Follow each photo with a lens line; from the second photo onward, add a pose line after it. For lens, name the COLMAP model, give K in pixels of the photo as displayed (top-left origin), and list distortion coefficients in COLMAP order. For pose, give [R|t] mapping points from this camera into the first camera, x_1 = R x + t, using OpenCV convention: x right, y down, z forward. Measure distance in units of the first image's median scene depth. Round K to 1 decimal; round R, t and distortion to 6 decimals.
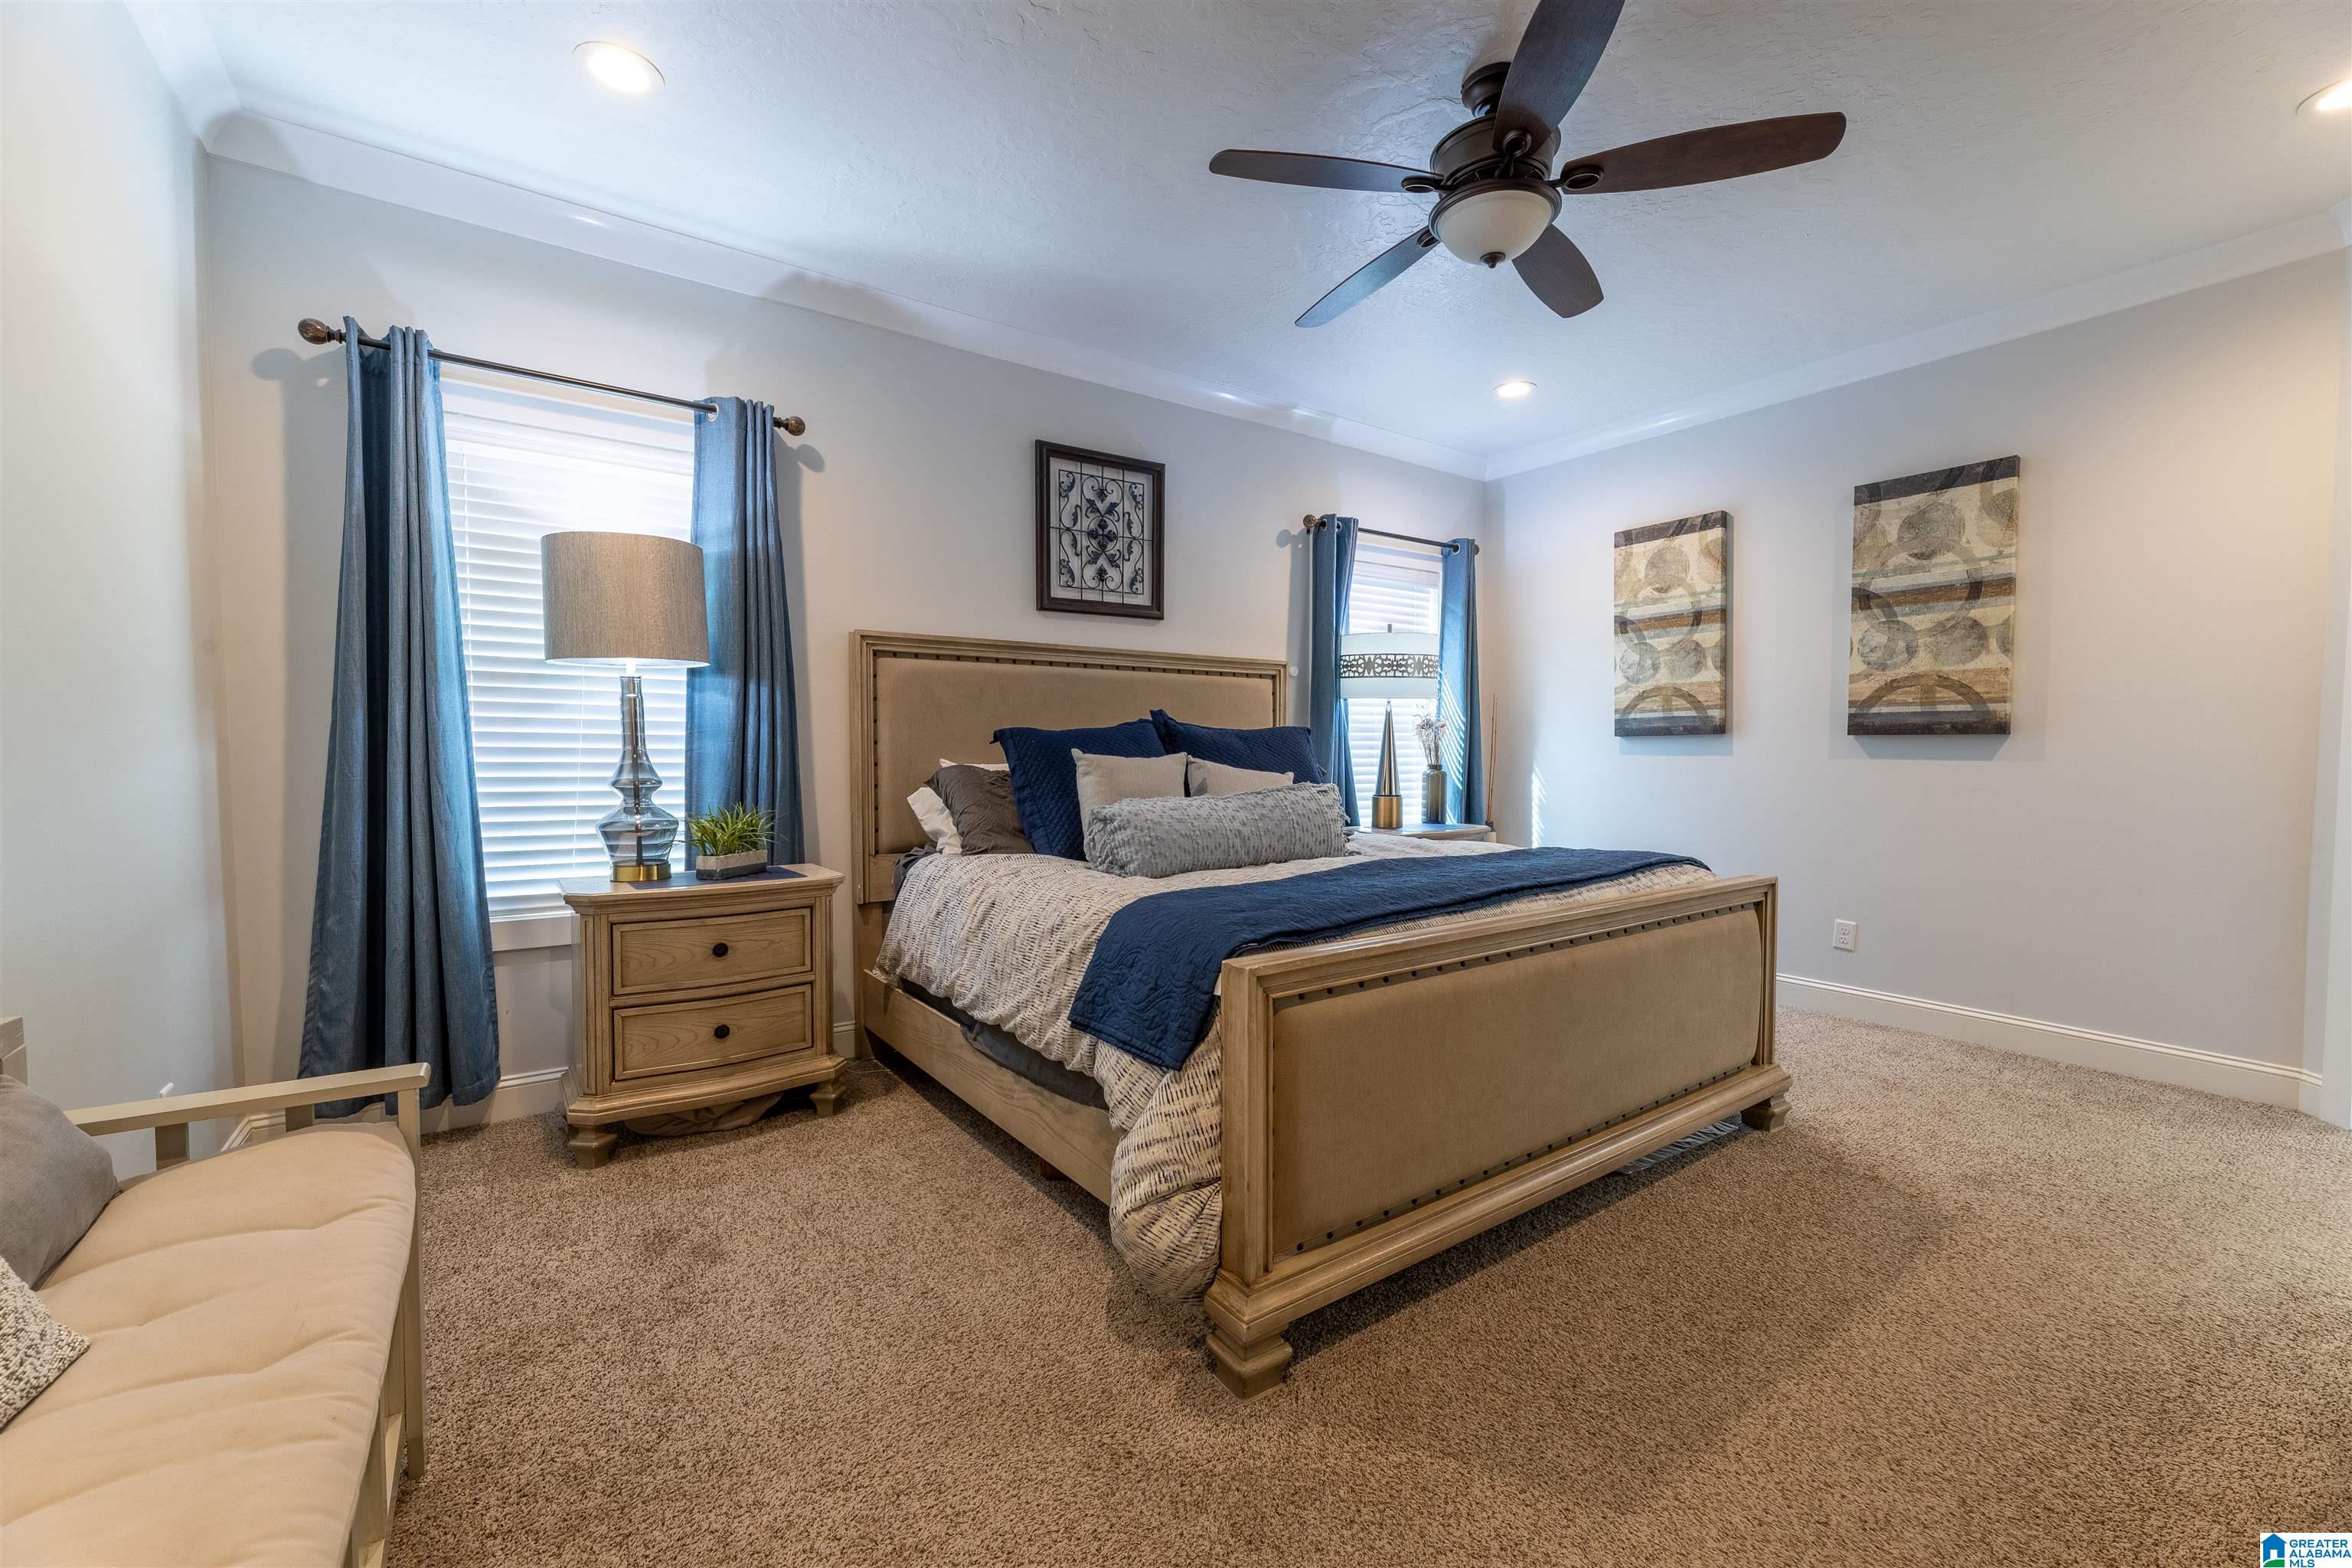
lens RADIAL K [[939.5, 0, 1153.0], [0, 939.5, 796.5], [0, 0, 1]] dist [-0.001495, 0.000062]
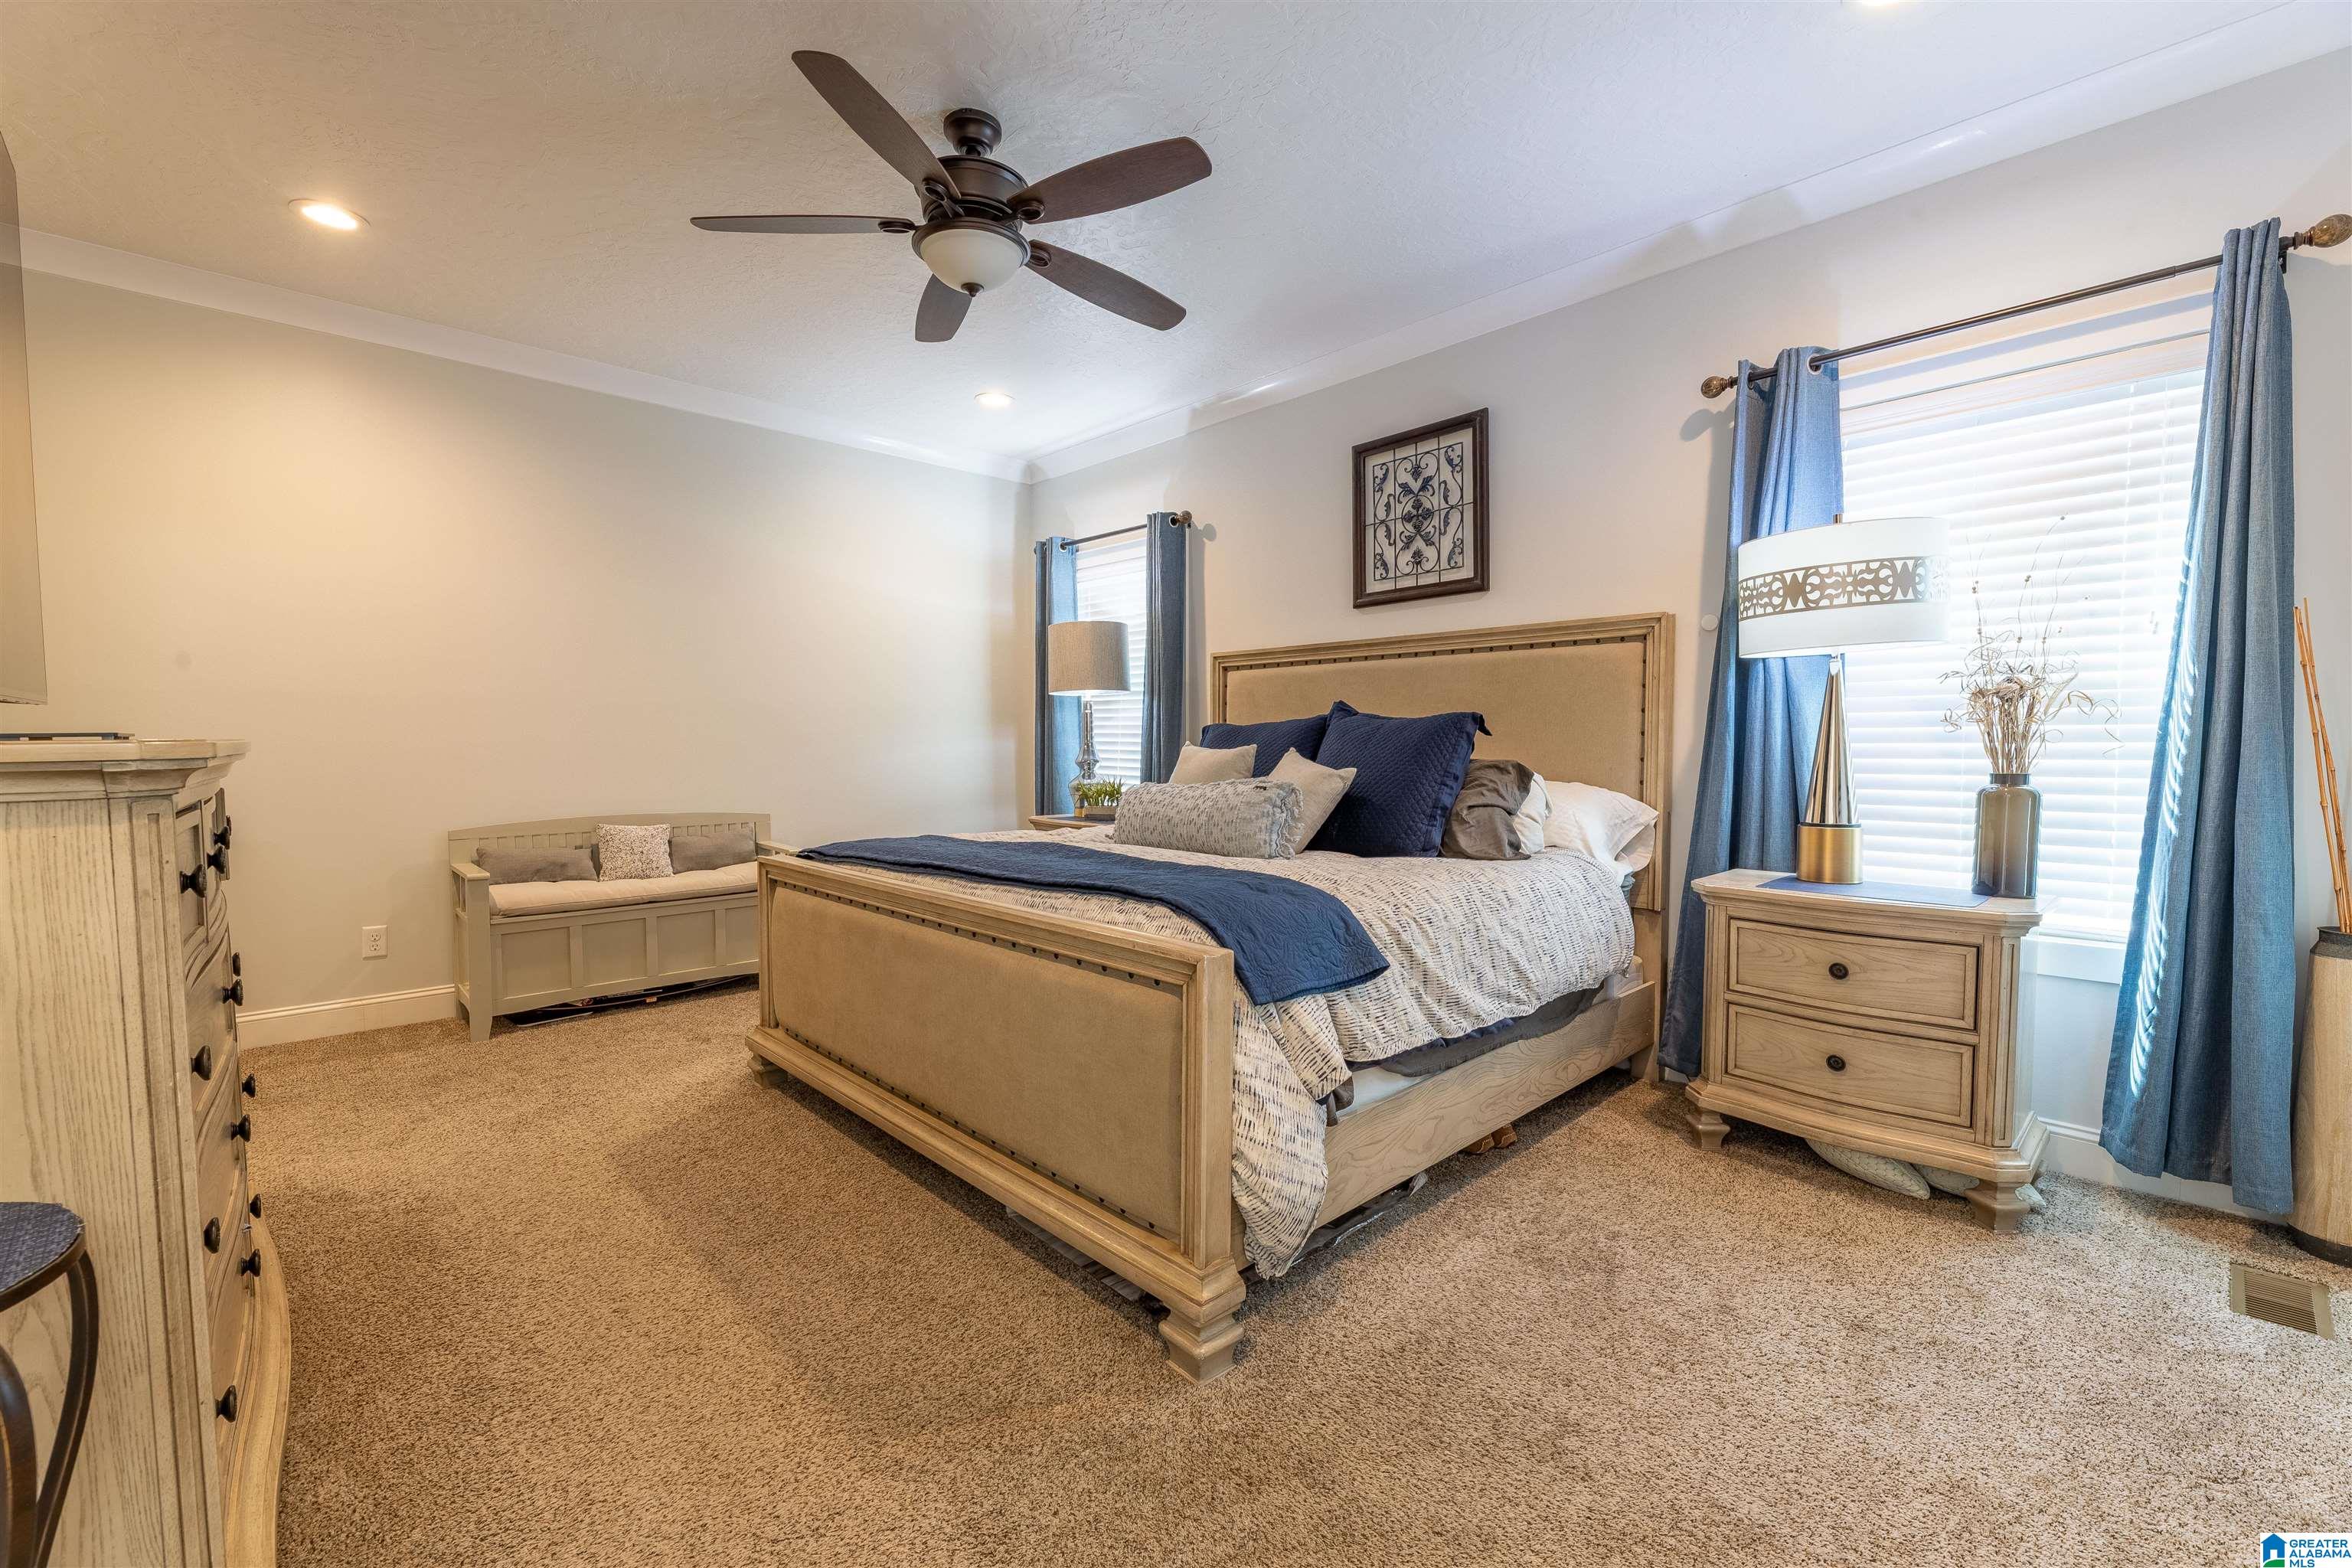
lens RADIAL K [[981.0, 0, 1174.1], [0, 981.0, 781.4], [0, 0, 1]] dist [0.004154, 0.000099]
pose [[0.151041, 0.039068, -0.987755, 1.040548], [-0.048409, 0.998312, 0.032084, -0.036168], [0.987342, 0.042970, 0.152677, 0.720171]]
